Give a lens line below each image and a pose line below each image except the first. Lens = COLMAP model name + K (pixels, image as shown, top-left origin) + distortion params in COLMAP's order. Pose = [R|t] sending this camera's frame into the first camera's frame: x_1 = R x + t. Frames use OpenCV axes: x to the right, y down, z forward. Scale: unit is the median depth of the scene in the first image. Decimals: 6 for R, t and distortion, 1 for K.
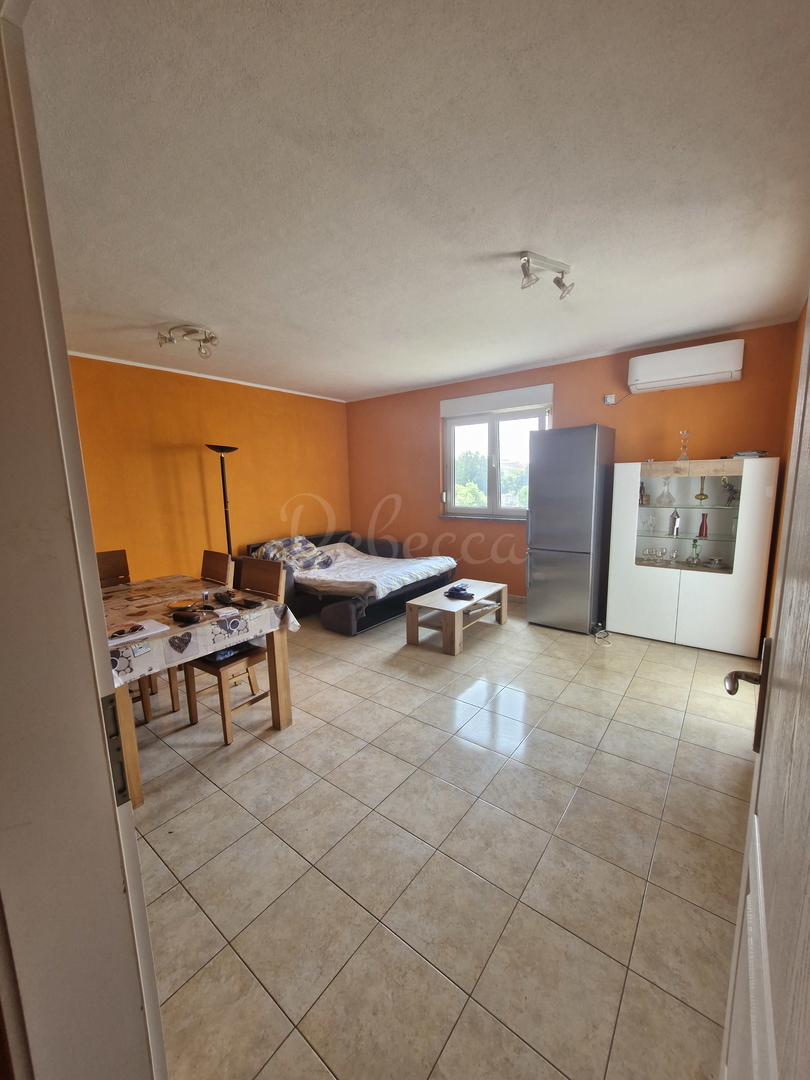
lens RADIAL K [[420.6, 0, 406.7], [0, 420.6, 542.0], [0, 0, 1]] dist [0.000204, 0.000061]
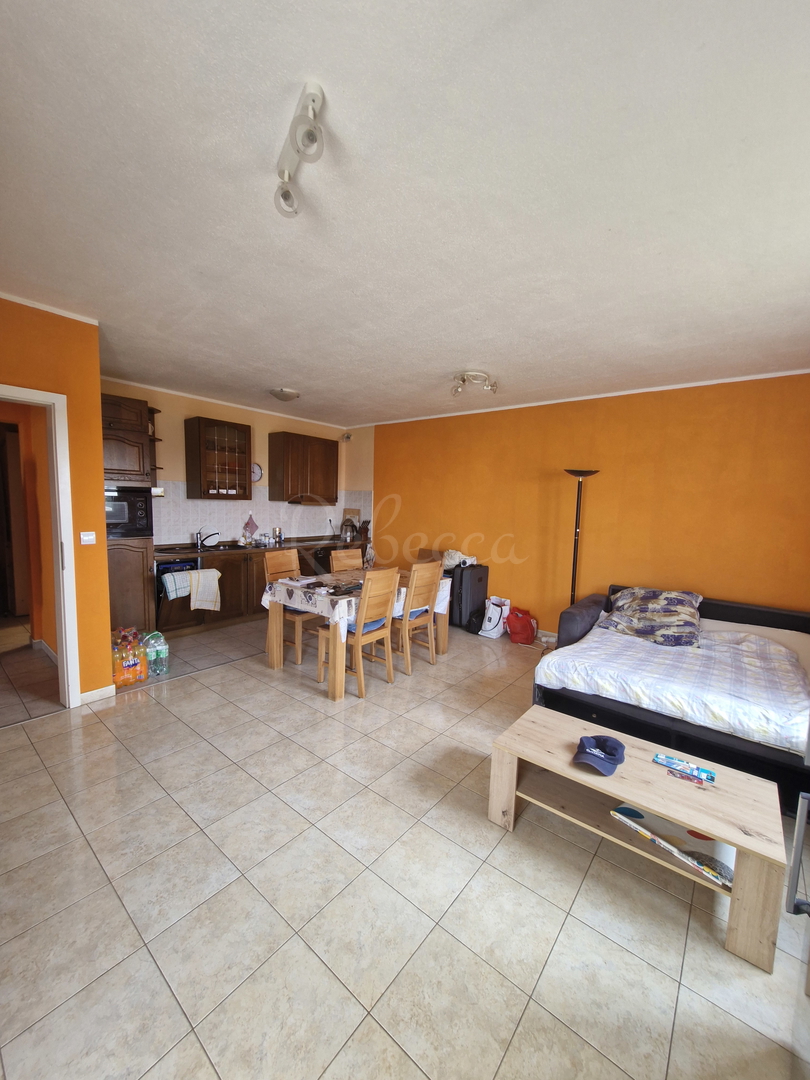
lens RADIAL K [[420.6, 0, 406.7], [0, 420.6, 542.0], [0, 0, 1]] dist [0.000204, 0.000061]
pose [[-0.023935, 0.113296, -0.993273, 0.889362], [-0.179448, 0.976933, 0.115757, -0.195180], [0.983476, 0.181012, -0.003052, 1.150073]]
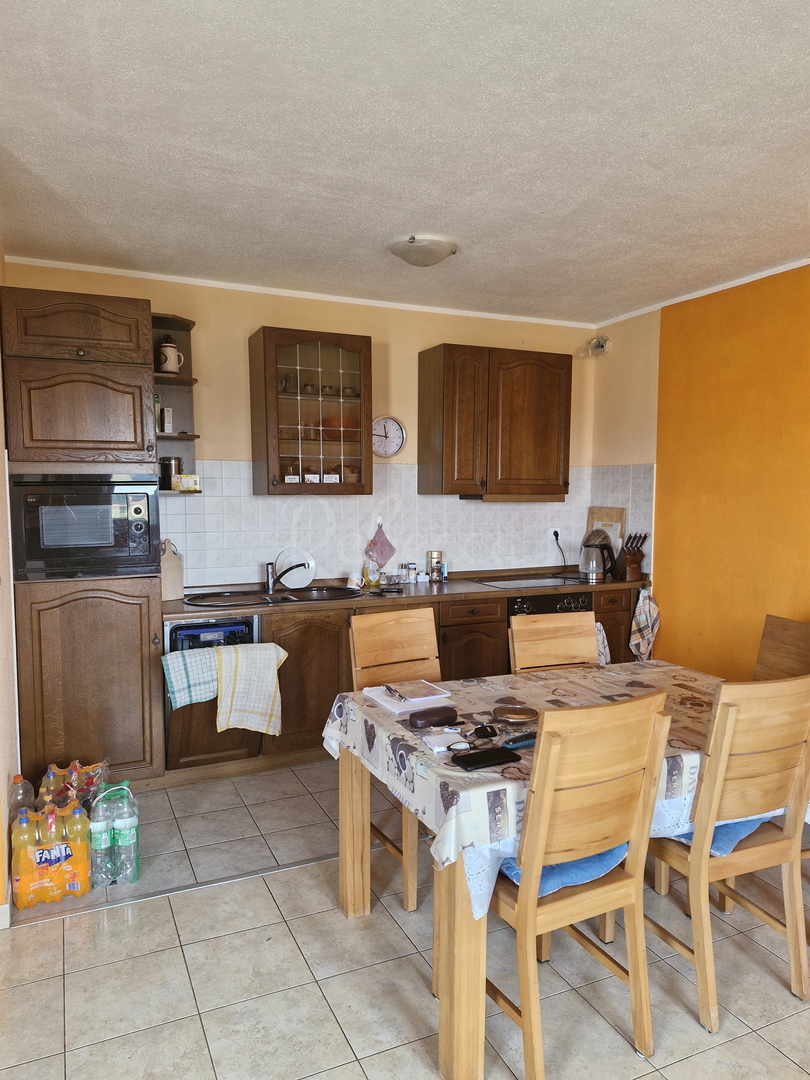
lens RADIAL K [[749.6, 0, 404.5], [0, 749.6, 547.4], [0, 0, 1]] dist [0.099413, -0.097243]
pose [[-0.459723, 0.090592, -0.883430, 0.356991], [-0.125675, 0.978135, 0.165703, -0.199071], [0.879125, 0.187203, -0.438286, 1.212375]]
